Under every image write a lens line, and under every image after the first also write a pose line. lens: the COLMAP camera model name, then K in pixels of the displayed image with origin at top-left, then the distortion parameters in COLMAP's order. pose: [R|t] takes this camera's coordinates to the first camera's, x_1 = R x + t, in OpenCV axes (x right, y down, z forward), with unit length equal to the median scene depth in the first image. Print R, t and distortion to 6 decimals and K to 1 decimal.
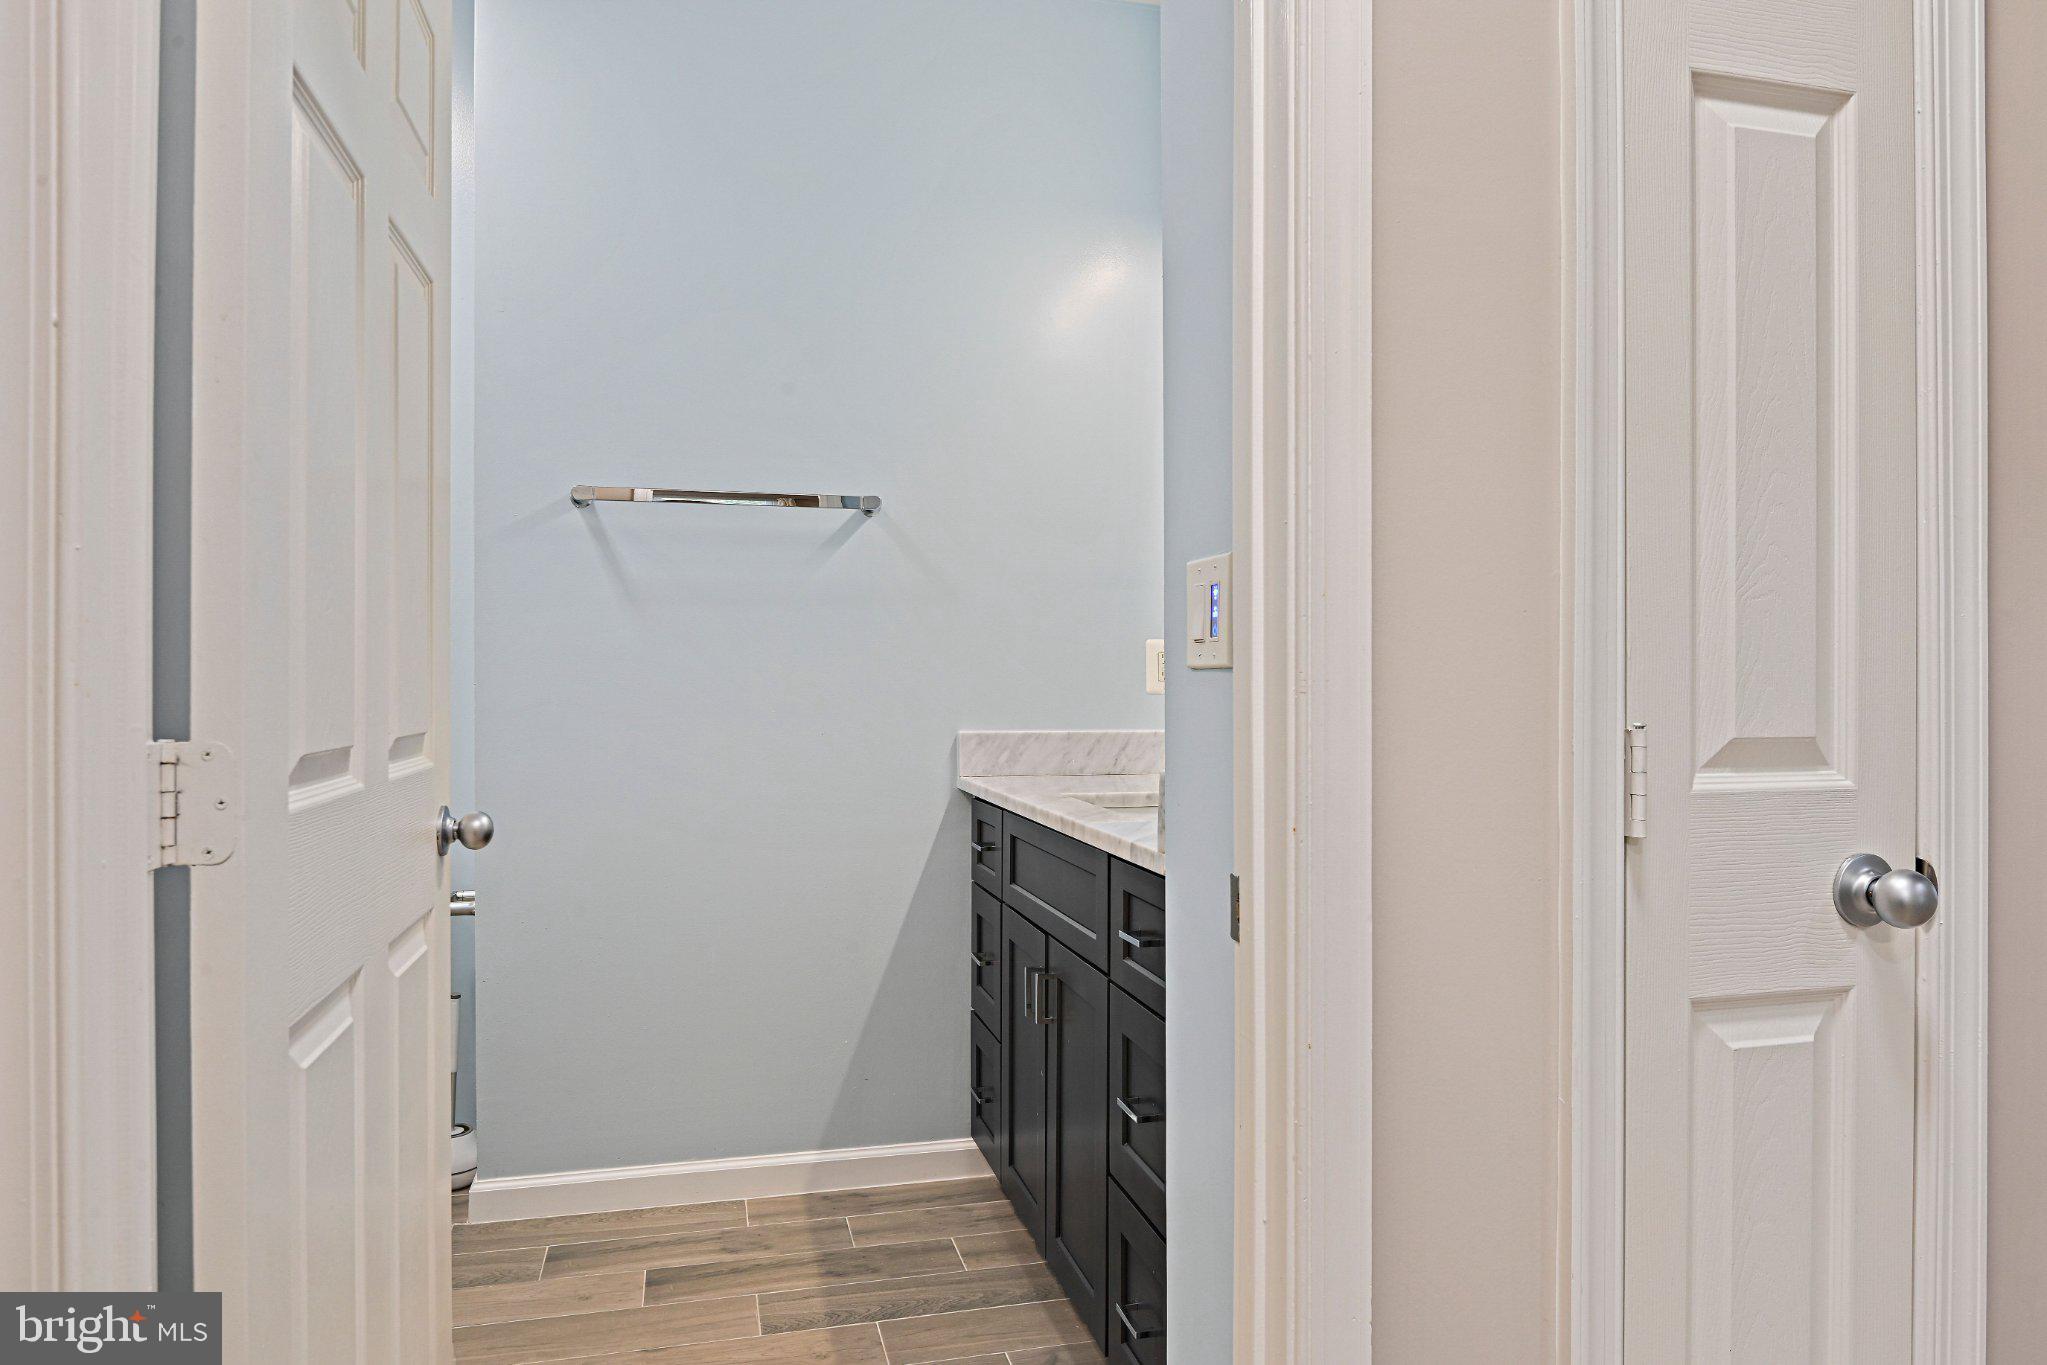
lens RADIAL K [[1255.2, 0, 1016.9], [0, 1255.2, 684.2], [0, 0, 1]] dist [-0.001726, -0.000211]
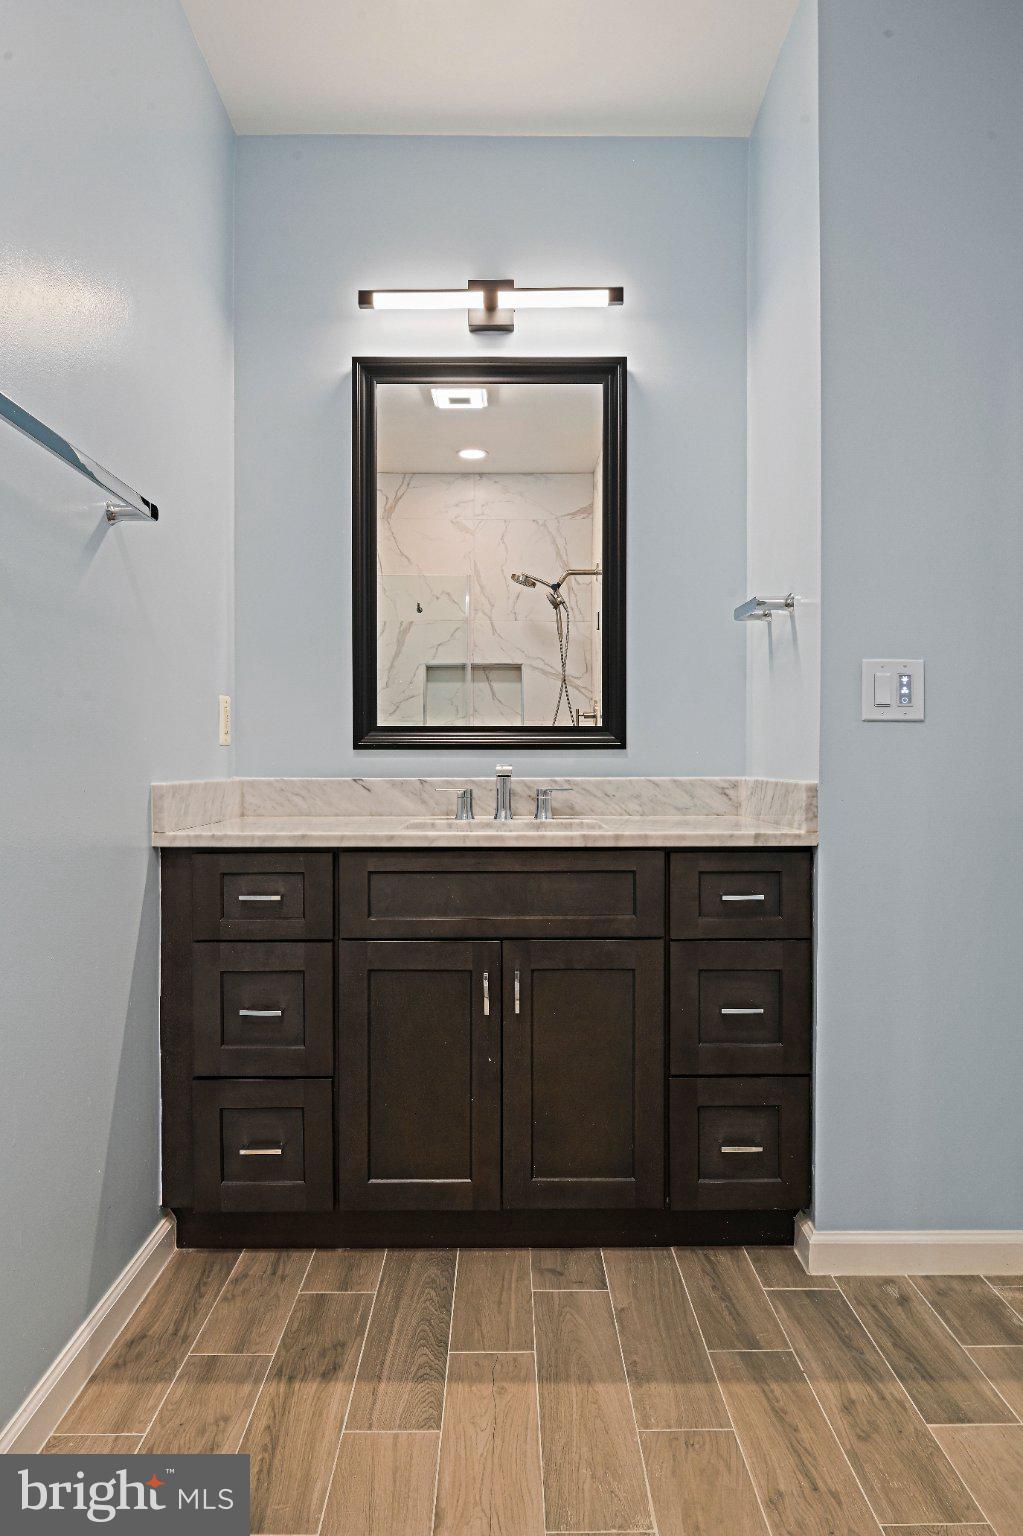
lens RADIAL K [[941.8, 0, 505.5], [0, 941.8, 765.0], [0, 0, 1]] dist [-0.001726, -0.000211]
pose [[0.255841, -0.007647, 0.966689, -0.782598], [-0.000429, 0.999968, 0.008023, 0.024310], [-0.966719, -0.002468, 0.255829, 0.714403]]
